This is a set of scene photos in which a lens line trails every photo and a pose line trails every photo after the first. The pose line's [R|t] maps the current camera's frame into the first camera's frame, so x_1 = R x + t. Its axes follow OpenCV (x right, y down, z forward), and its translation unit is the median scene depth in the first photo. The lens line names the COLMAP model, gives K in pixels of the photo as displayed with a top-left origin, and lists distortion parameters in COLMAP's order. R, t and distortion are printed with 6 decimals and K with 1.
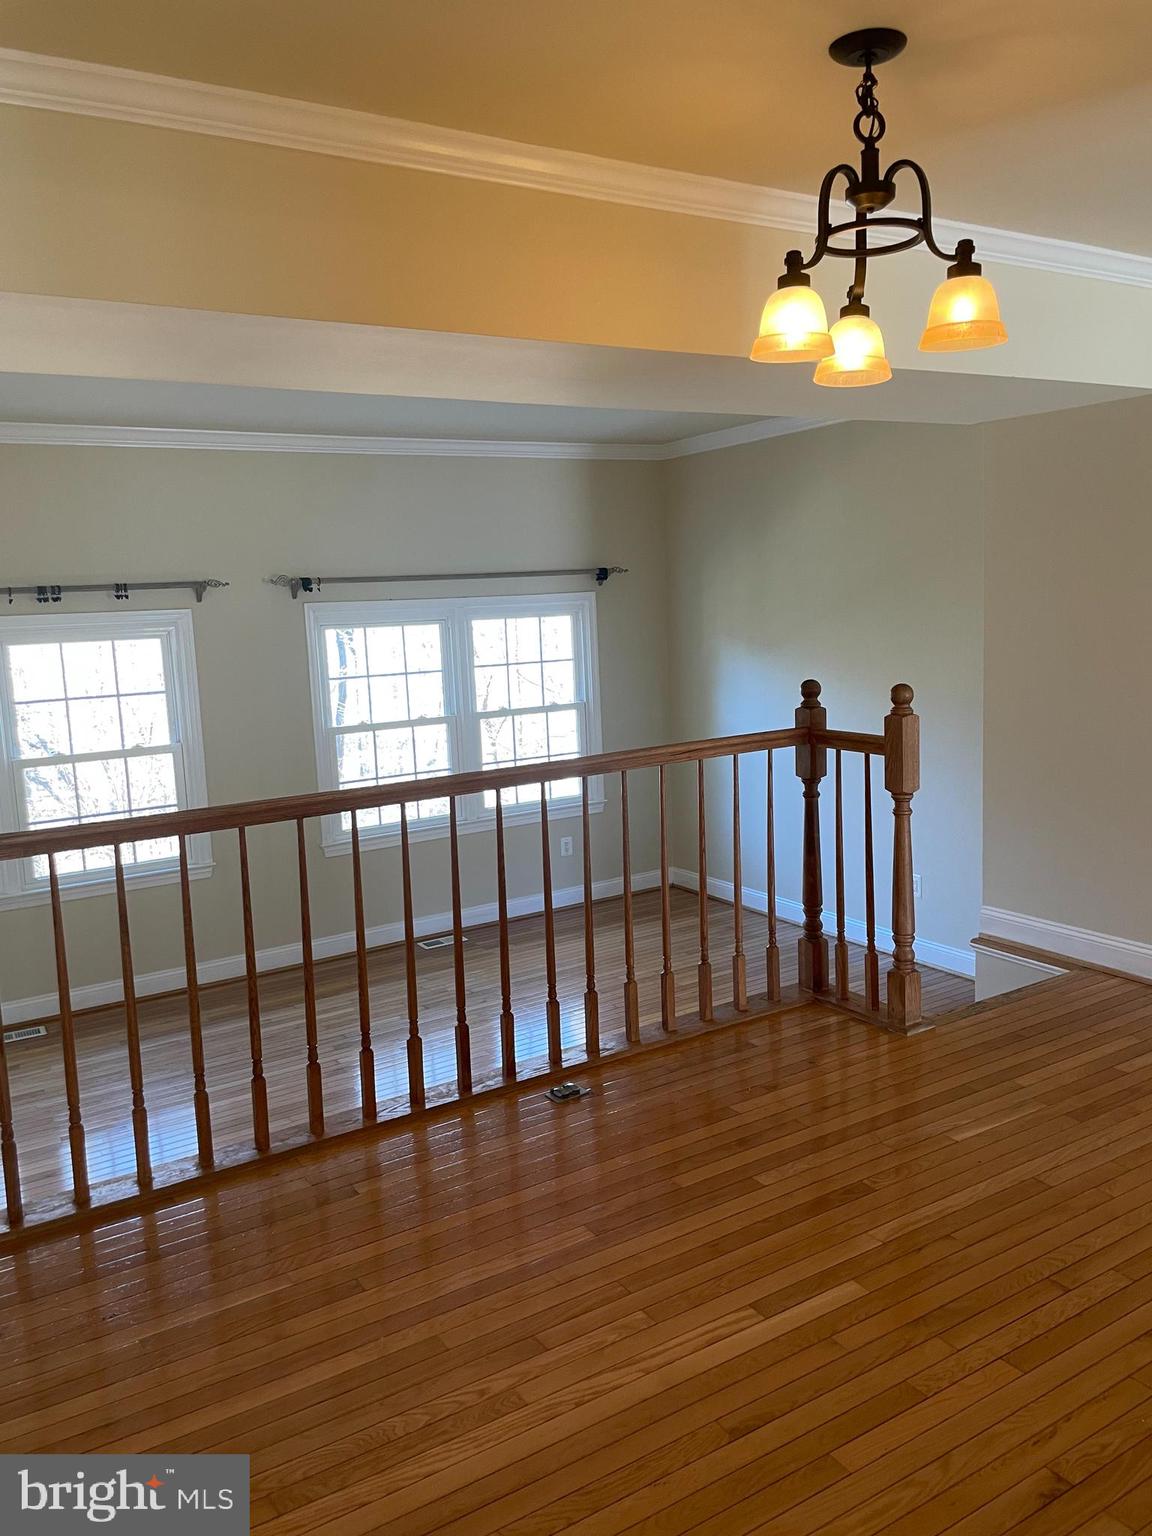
lens RADIAL K [[1166.9, 0, 601.5], [0, 1166.9, 746.9], [0, 0, 1]] dist [0.077334, -0.113029]
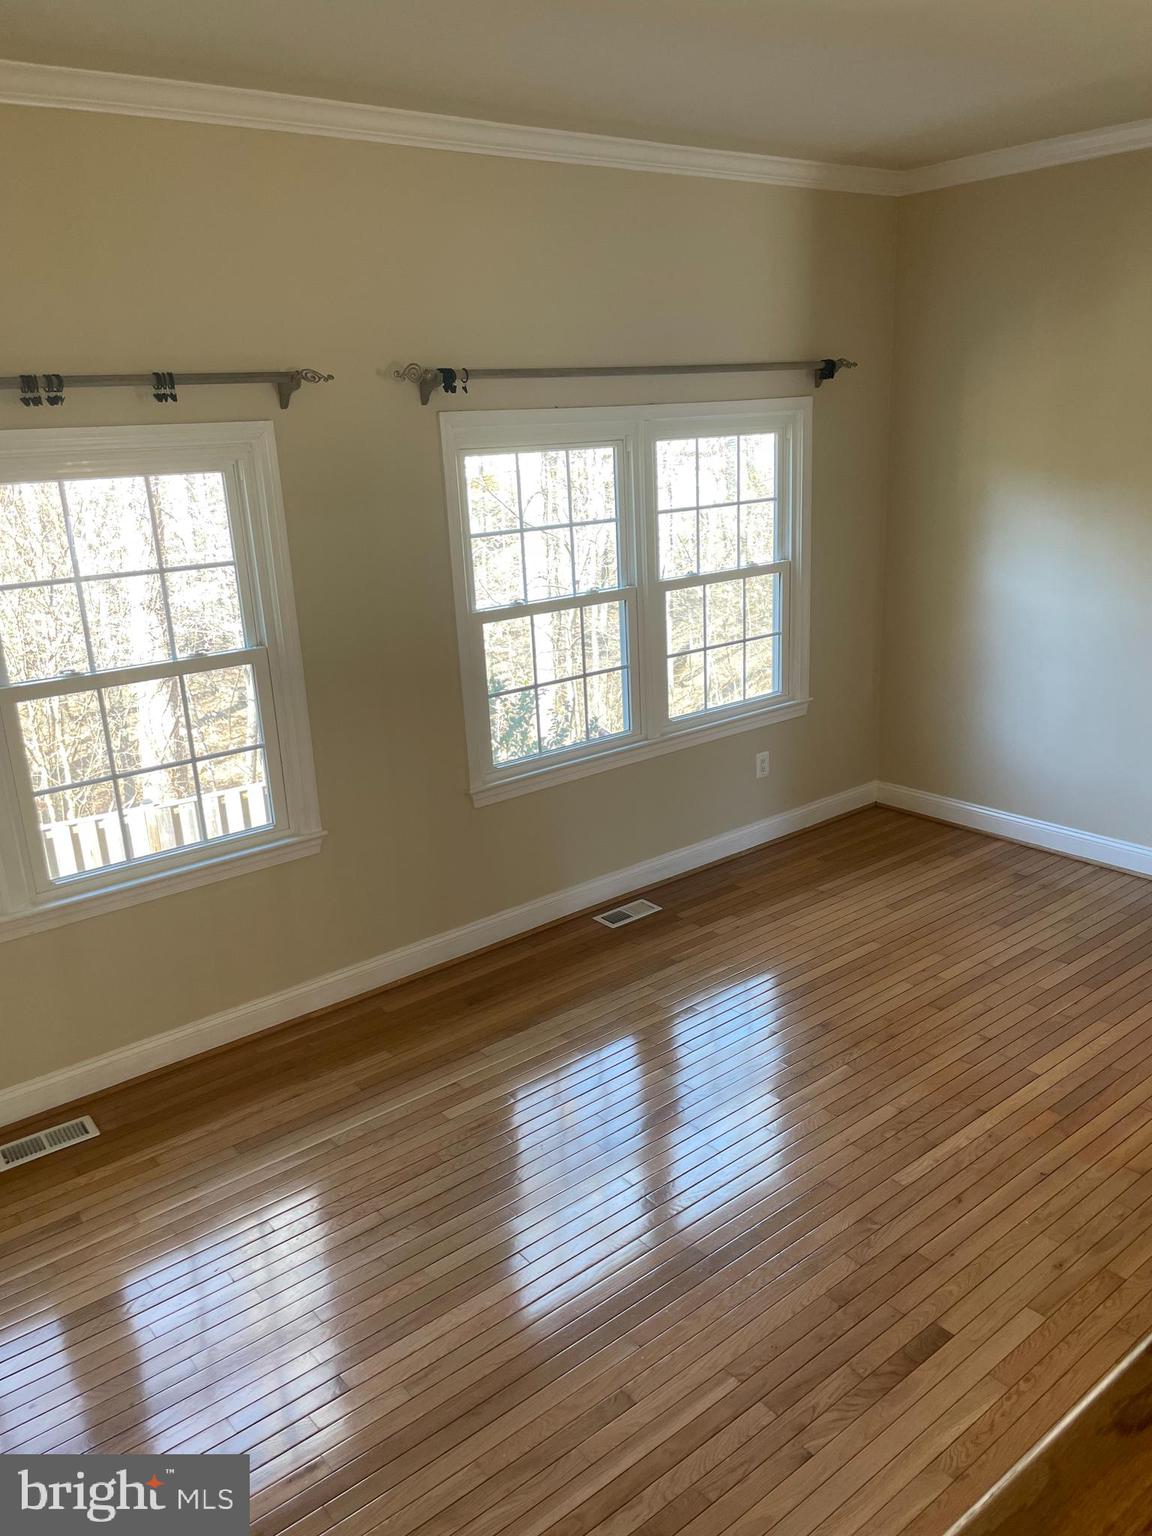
lens RADIAL K [[1166.9, 0, 617.9], [0, 1166.9, 750.3], [0, 0, 1]] dist [0.077334, -0.113029]
pose [[0.991690, -0.043265, 0.121158, -0.245039], [0.027095, 0.990871, 0.132060, -0.025008], [-0.125766, -0.127680, 0.983809, 0.355895]]
